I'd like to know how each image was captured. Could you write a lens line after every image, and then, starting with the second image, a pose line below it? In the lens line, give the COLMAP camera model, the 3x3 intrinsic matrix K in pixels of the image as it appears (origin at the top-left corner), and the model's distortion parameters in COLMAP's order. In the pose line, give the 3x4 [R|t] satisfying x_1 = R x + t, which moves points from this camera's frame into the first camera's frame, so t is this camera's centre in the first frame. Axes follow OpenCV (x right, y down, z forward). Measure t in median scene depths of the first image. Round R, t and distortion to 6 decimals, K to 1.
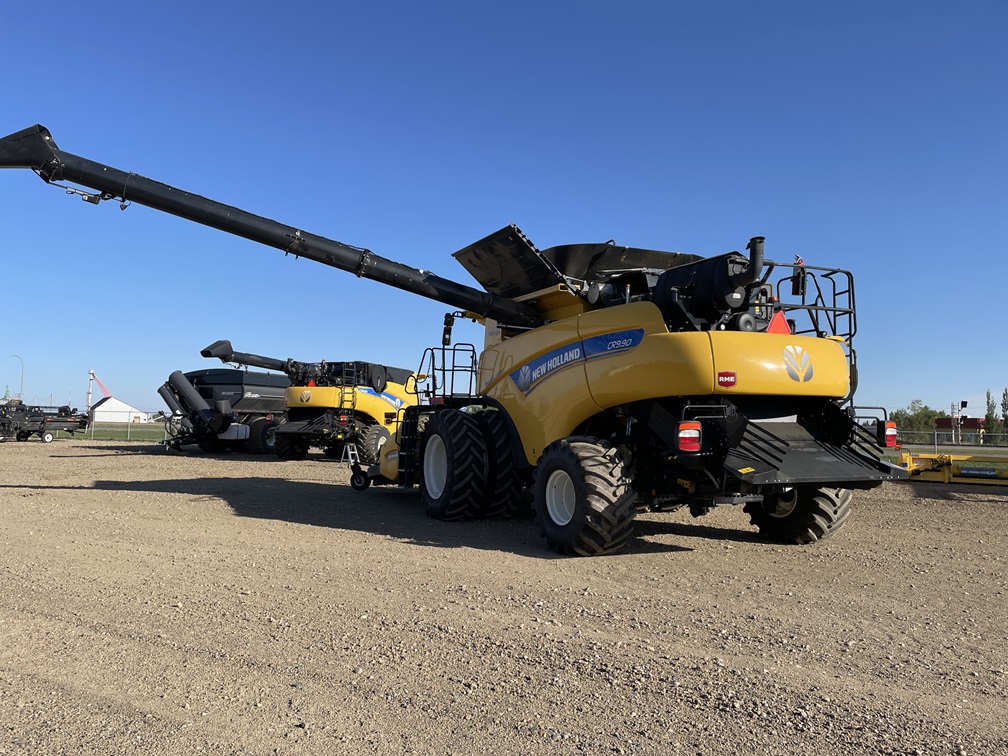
lens RADIAL K [[756.8, 0, 502.0], [0, 756.8, 377.0], [0, 0, 1]] dist [0.103756, -0.129544]
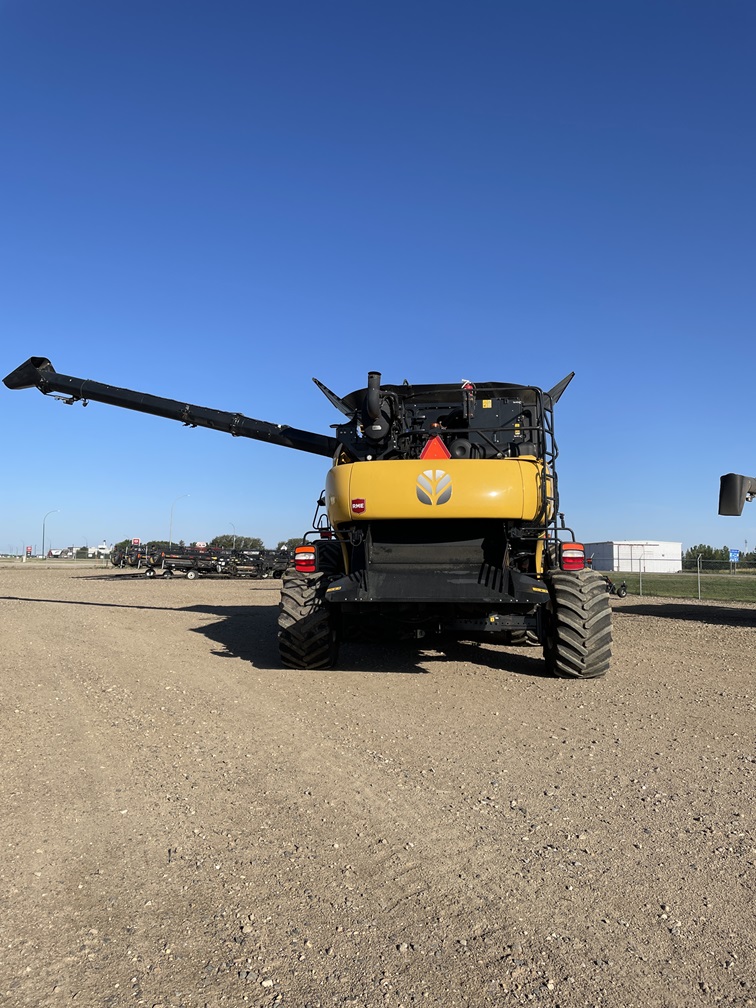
lens RADIAL K [[756.8, 0, 381.8], [0, 756.8, 492.3], [0, 0, 1]] dist [0.103756, -0.129544]
pose [[0.848001, -0.055104, -0.527121, 0.727639], [0.035251, 0.998242, -0.047644, 0.029150], [0.528820, 0.021820, 0.848453, 0.094387]]
